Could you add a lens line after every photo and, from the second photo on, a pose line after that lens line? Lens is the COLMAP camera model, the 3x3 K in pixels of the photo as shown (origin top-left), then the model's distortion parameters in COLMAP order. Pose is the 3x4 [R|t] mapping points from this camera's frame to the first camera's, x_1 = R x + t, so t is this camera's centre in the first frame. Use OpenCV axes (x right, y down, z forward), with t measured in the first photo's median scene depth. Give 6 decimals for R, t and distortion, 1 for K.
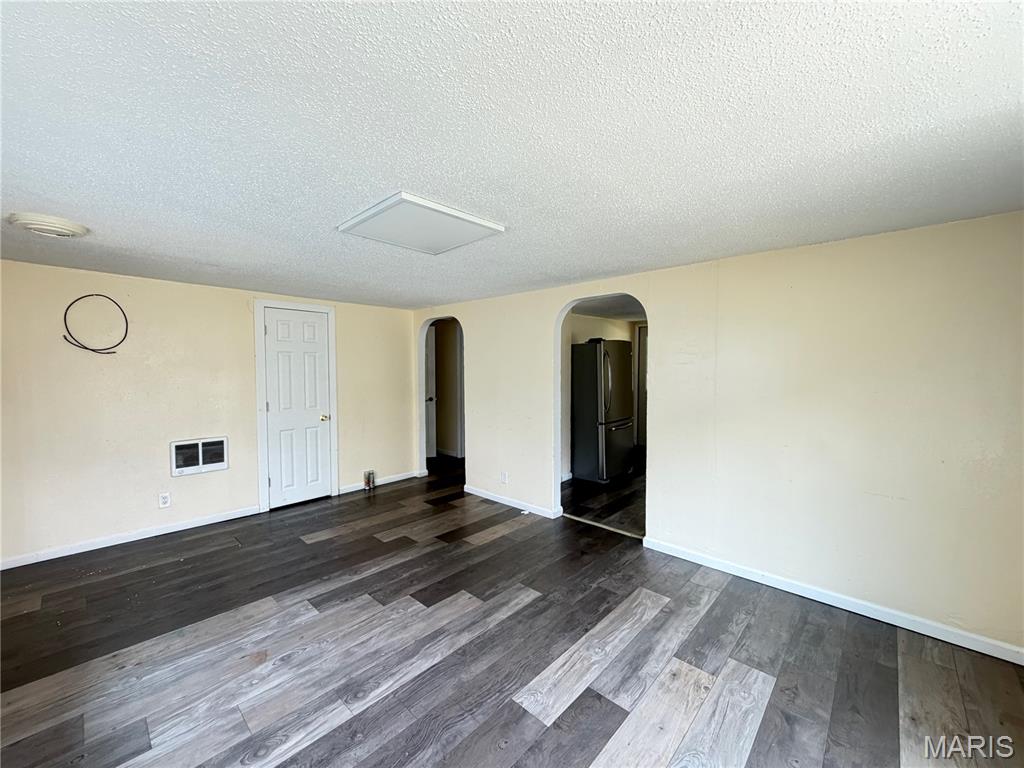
lens RADIAL K [[408.3, 0, 508.4], [0, 408.3, 383.8], [0, 0, 1]] dist [0.000614, -0.000248]
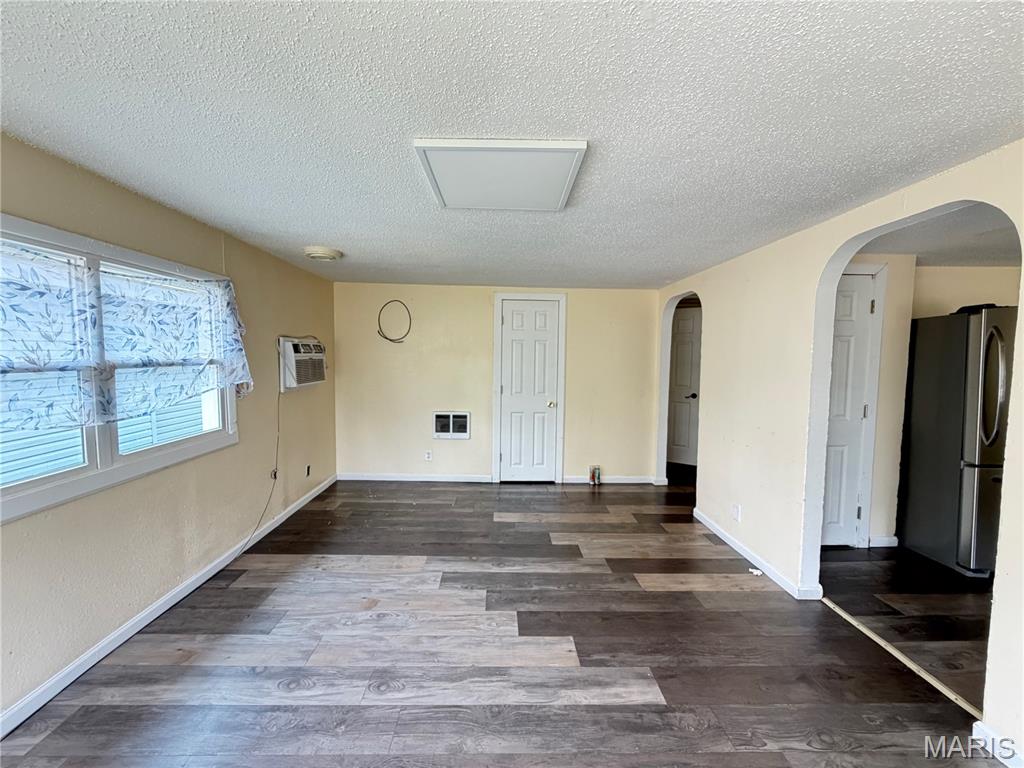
lens RADIAL K [[408.3, 0, 508.2], [0, 408.3, 382.7], [0, 0, 1]] dist [0.000614, -0.000248]
pose [[0.699744, 0.054721, -0.712295, 0.292443], [-0.043391, 0.998477, 0.034080, -0.001970], [0.713075, 0.007060, 0.701052, 0.315440]]
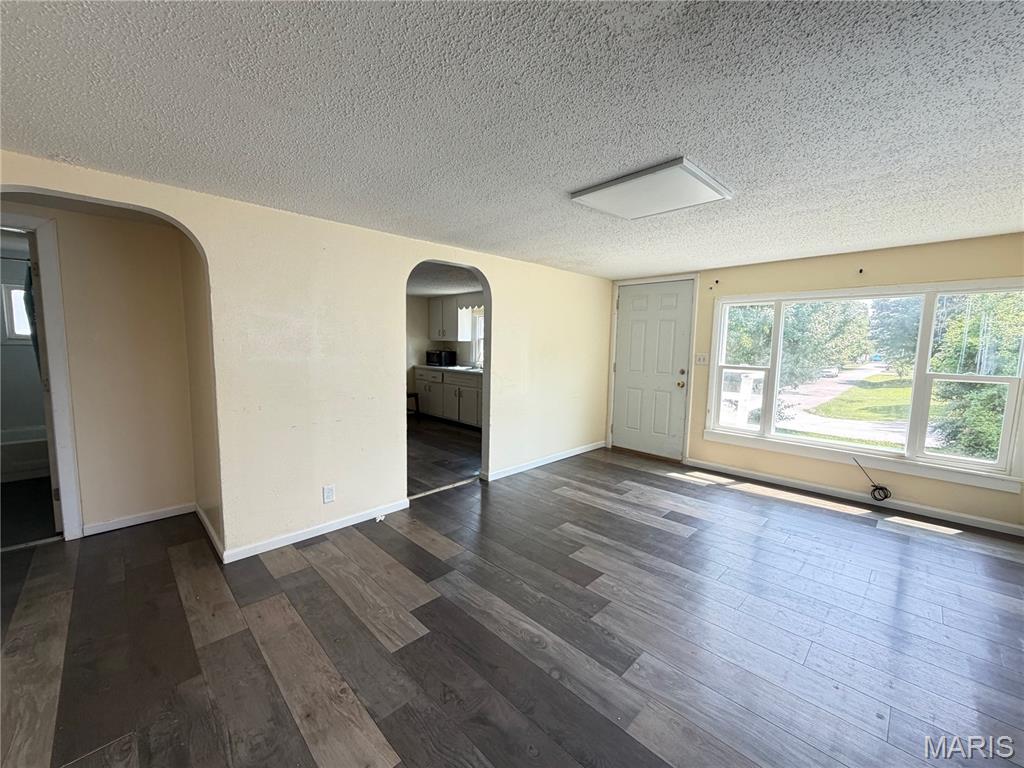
lens RADIAL K [[408.3, 0, 509.0], [0, 408.3, 387.3], [0, 0, 1]] dist [0.000614, -0.000248]
pose [[0.043020, -0.106810, 0.993348, -0.931487], [0.030073, 0.993957, 0.105573, -0.012845], [-0.998622, 0.025331, 0.045972, 0.953934]]
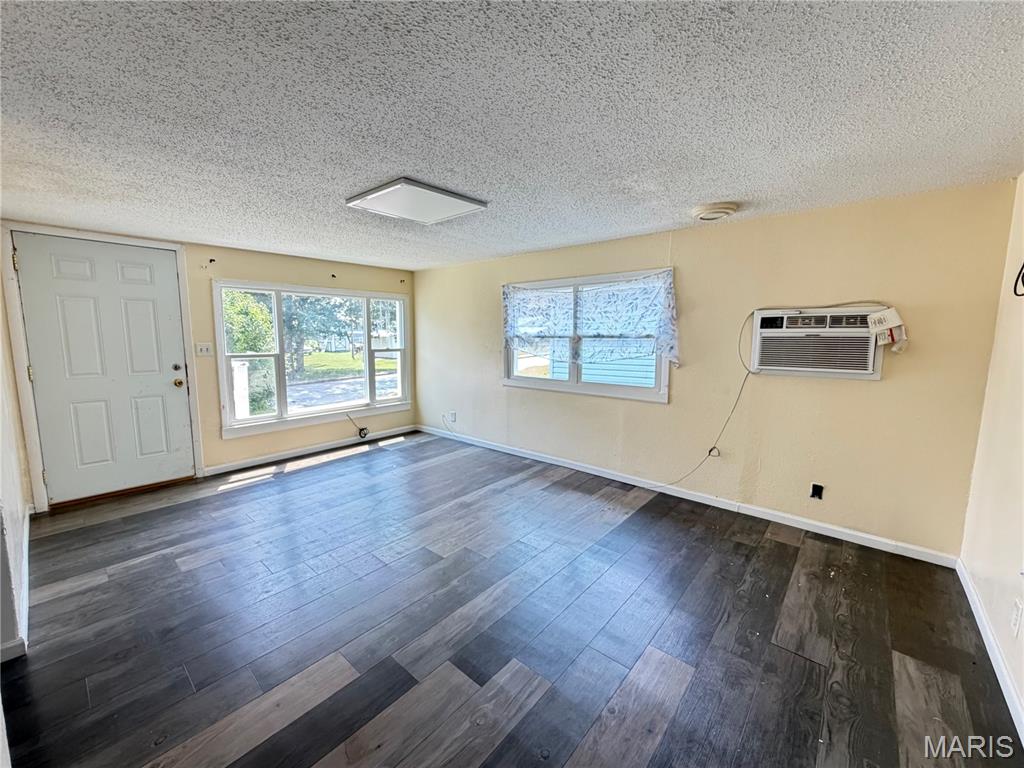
lens RADIAL K [[408.3, 0, 509.0], [0, 408.3, 385.1], [0, 0, 1]] dist [0.000614, -0.000248]
pose [[-0.999362, 0.001385, -0.035679, -0.311511], [-0.004765, 0.985135, 0.171715, -0.050171], [0.035387, 0.171776, -0.984500, 1.624293]]
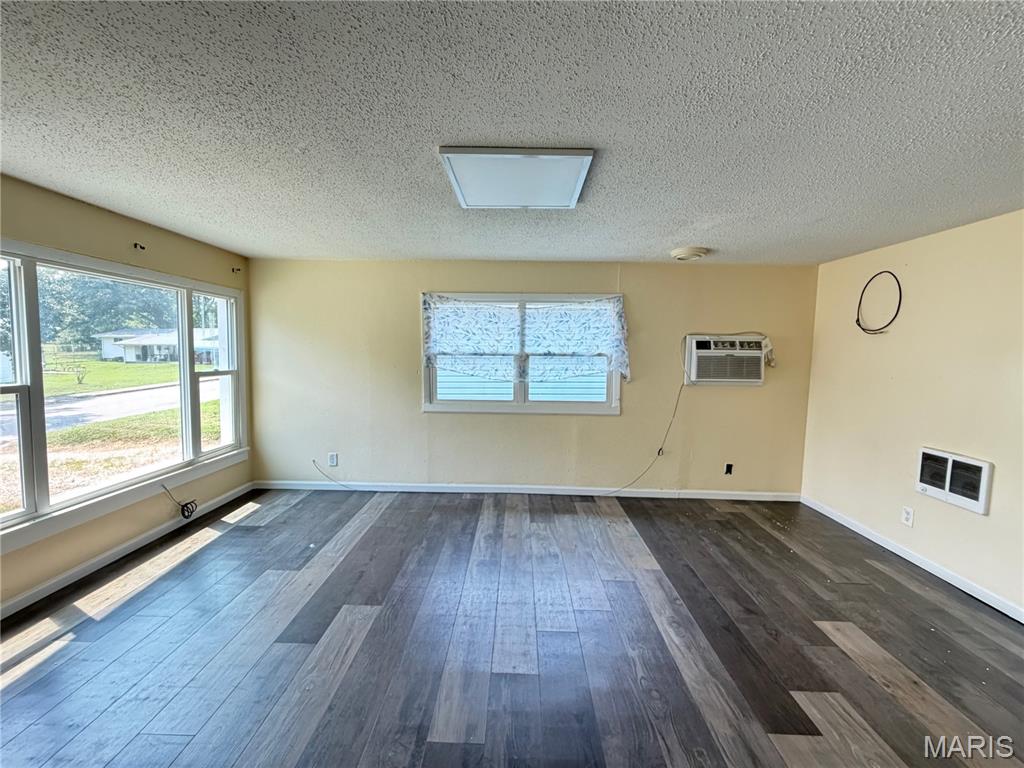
lens RADIAL K [[408.3, 0, 509.2], [0, 408.3, 384.9], [0, 0, 1]] dist [0.000614, -0.000248]
pose [[-0.747540, 0.040747, -0.662966, 0.298899], [-0.045747, 0.992588, 0.112588, -0.026063], [0.662639, 0.114493, -0.740135, 1.228967]]
